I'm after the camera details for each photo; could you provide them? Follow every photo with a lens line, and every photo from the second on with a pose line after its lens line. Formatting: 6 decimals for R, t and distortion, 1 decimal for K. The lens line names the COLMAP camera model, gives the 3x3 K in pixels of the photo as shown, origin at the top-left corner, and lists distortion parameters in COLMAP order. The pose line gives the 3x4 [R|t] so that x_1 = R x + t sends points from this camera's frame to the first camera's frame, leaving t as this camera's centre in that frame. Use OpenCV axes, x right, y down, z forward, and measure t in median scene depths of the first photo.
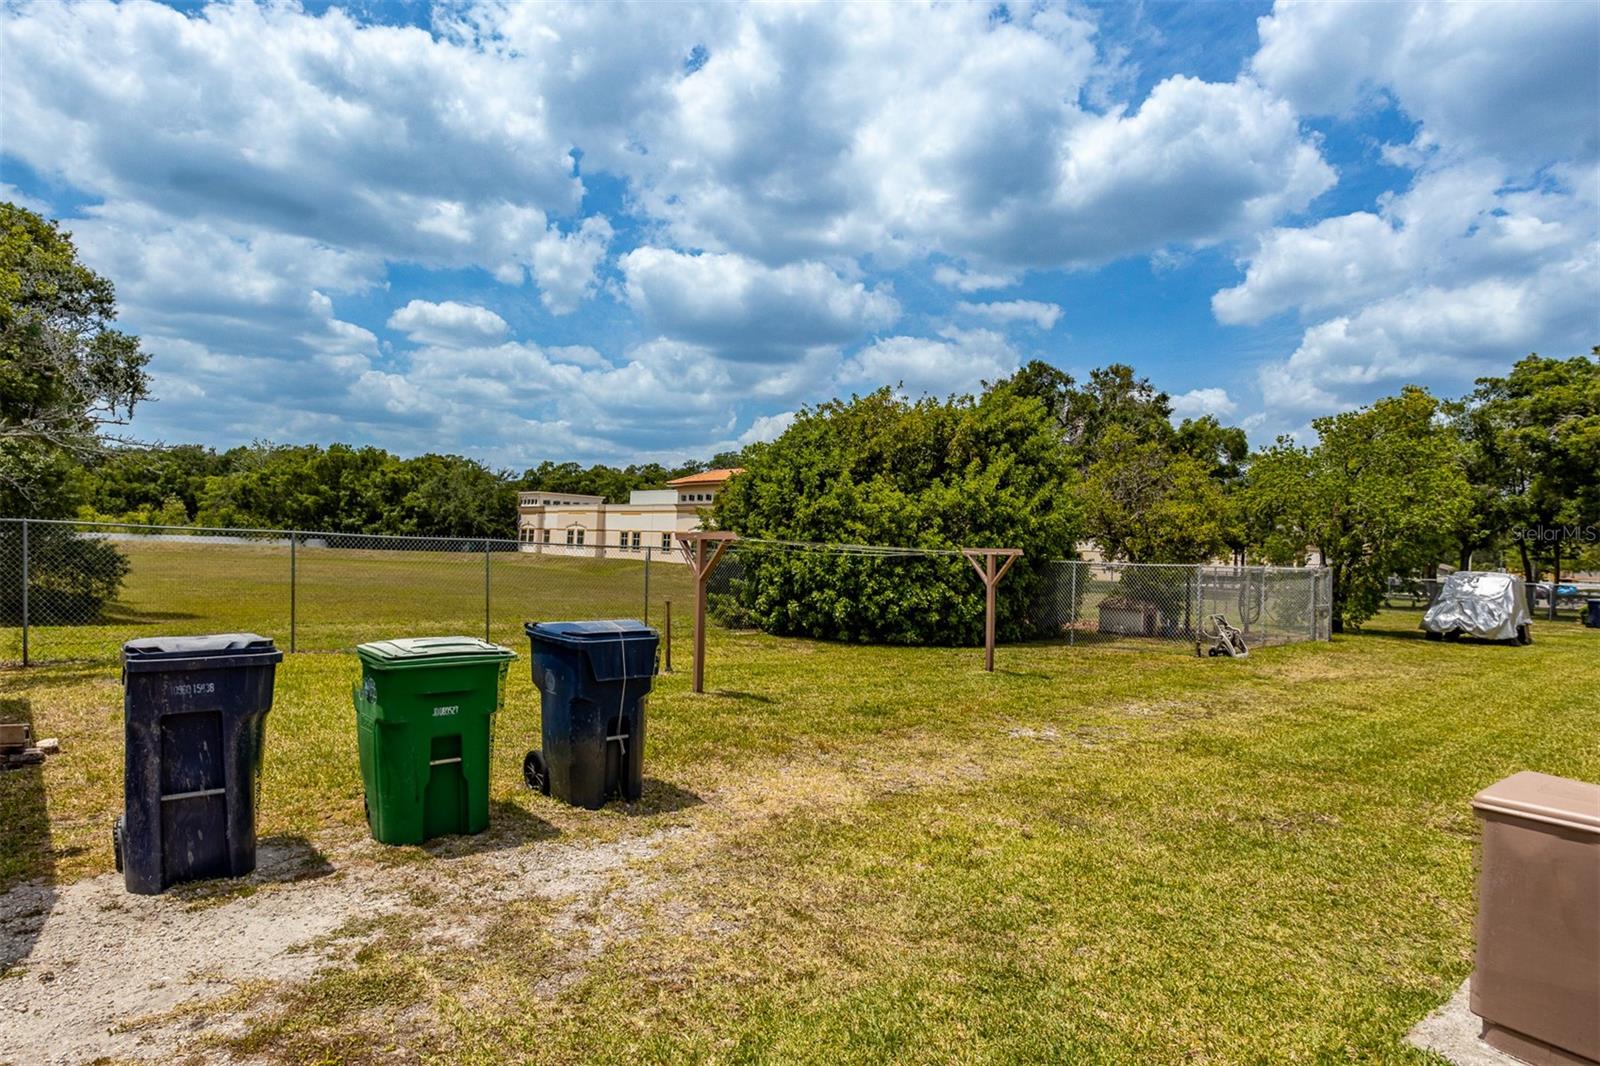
lens RADIAL K [[789.0, 0, 800.0], [0, 789.0, 533.0], [0, 0, 1]] dist [-0.003590, -0.000311]
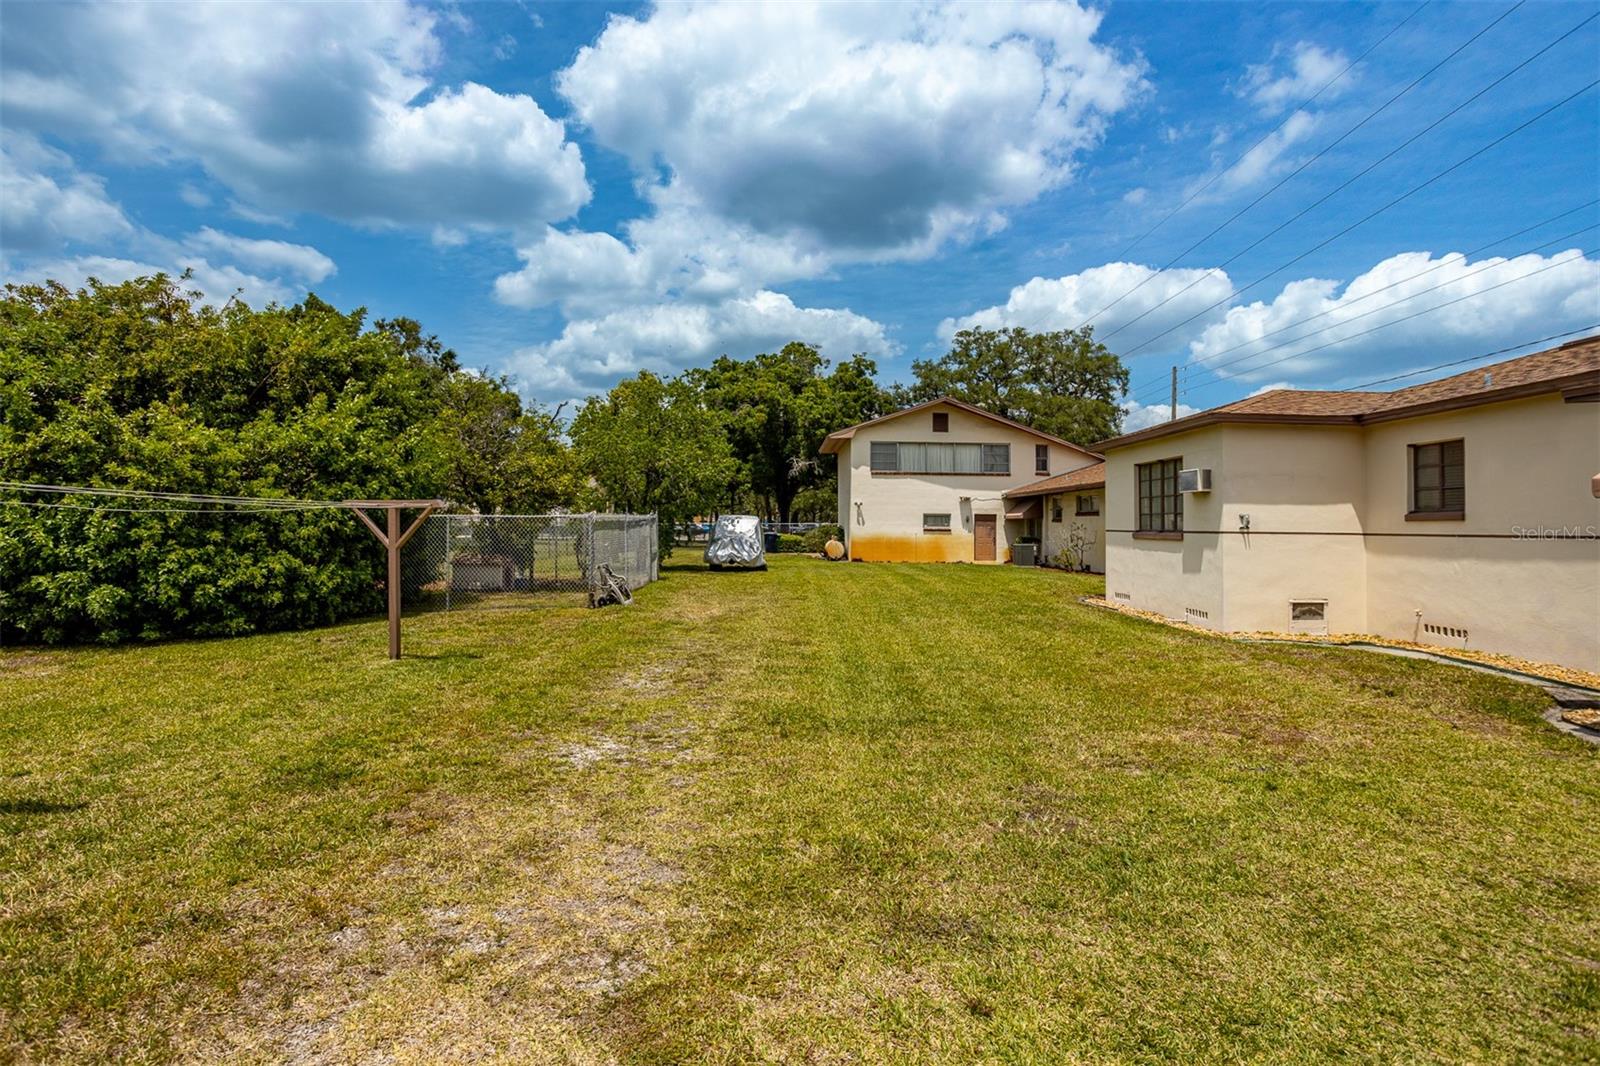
lens RADIAL K [[750.3, 0, 769.5], [0, 750.3, 490.9], [0, 0, 1]] dist [-0.003173, -0.000004]
pose [[0.669826, -0.001960, 0.742515, -0.039107], [-0.000347, 0.999996, 0.002953, 0.005216], [-0.742518, -0.002236, 0.669822, 0.155997]]
